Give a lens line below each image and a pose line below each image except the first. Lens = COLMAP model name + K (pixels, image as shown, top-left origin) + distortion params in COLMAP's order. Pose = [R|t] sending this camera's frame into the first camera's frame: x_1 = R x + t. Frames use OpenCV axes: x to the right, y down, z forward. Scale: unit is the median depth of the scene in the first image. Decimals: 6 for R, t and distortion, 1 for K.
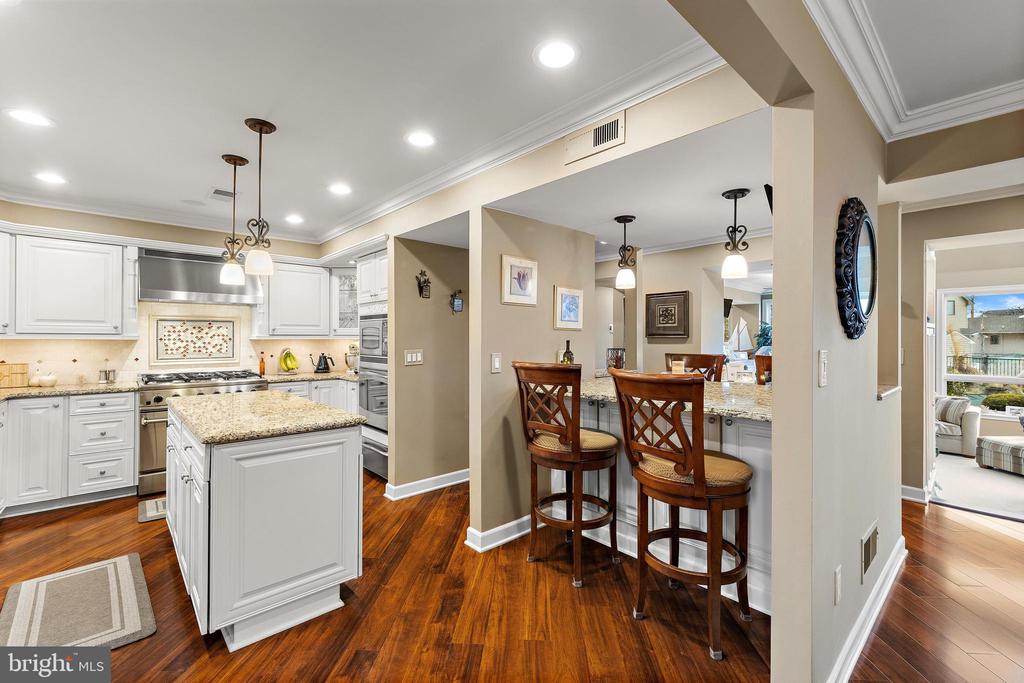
lens RADIAL K [[437.5, 0, 516.6], [0, 437.5, 337.7], [0, 0, 1]] dist [0.002292, -0.000051]
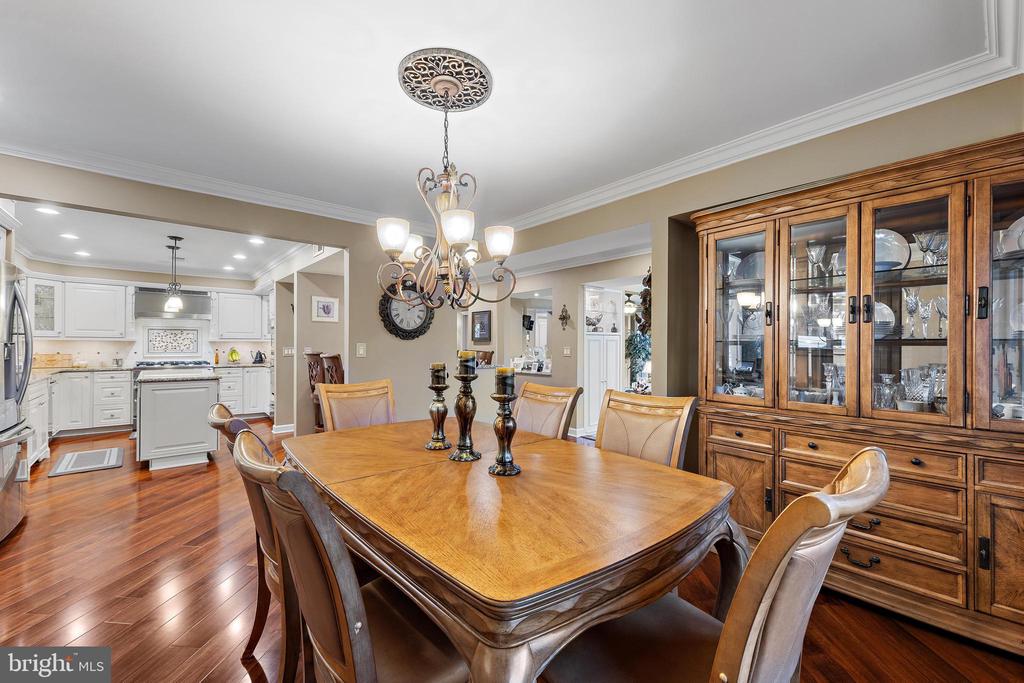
lens RADIAL K [[413.2, 0, 515.0], [0, 413.2, 344.8], [0, 0, 1]] dist [0.000158, -0.000019]
pose [[0.999528, 0.003242, -0.030564, 0.771442], [-0.003130, 0.999988, 0.003709, 0.010826], [0.030575, -0.003611, 0.999526, -0.652120]]
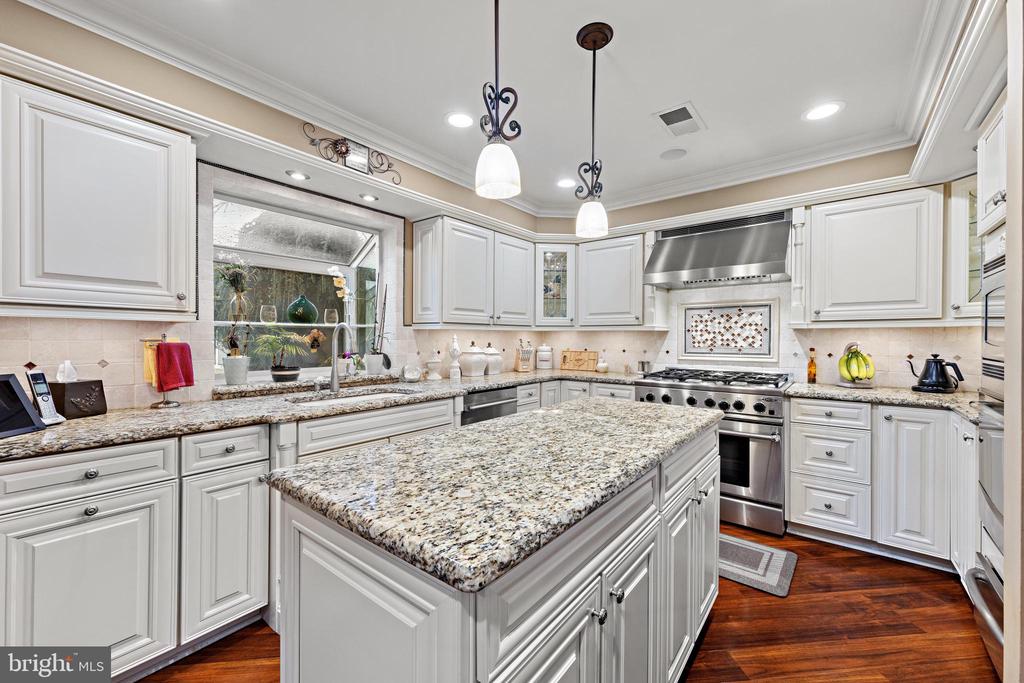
lens RADIAL K [[408.6, 0, 513.3], [0, 408.6, 342.5], [0, 0, 1]] dist [0.002805, 0.000068]
pose [[0.155952, 0.009548, -0.987718, -0.060839], [0.000956, 0.999951, 0.009818, 0.024757], [0.987764, -0.002475, 0.155936, 0.659433]]
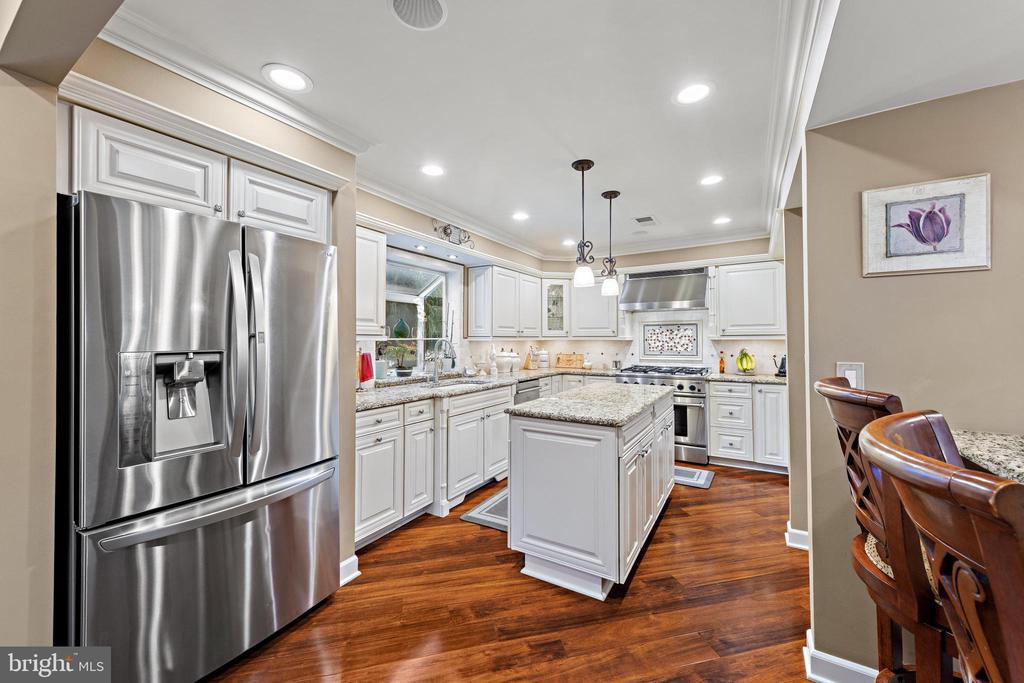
lens RADIAL K [[396.0, 0, 512.7], [0, 396.0, 332.5], [0, 0, 1]] dist [0.001658, 0.000148]
pose [[0.279603, -0.020070, -0.959906, 0.287965], [0.005975, 0.999798, -0.019164, 0.002445], [0.960097, -0.000377, 0.279666, 0.351273]]
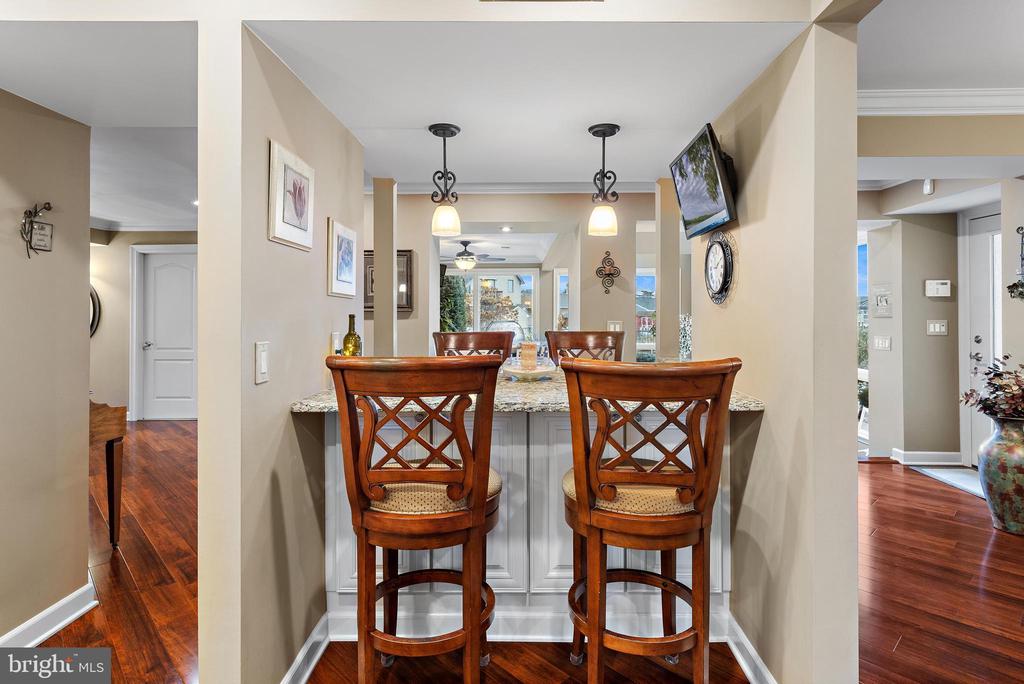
lens RADIAL K [[531.0, 0, 515.4], [0, 531.0, 310.8], [0, 0, 1]] dist [0.001167, 0.000263]
pose [[0.685578, 0.001271, 0.727998, -0.237794], [0.000863, 0.999996, -0.002558, 0.002969], [-0.727999, 0.002382, 0.685574, 0.338360]]
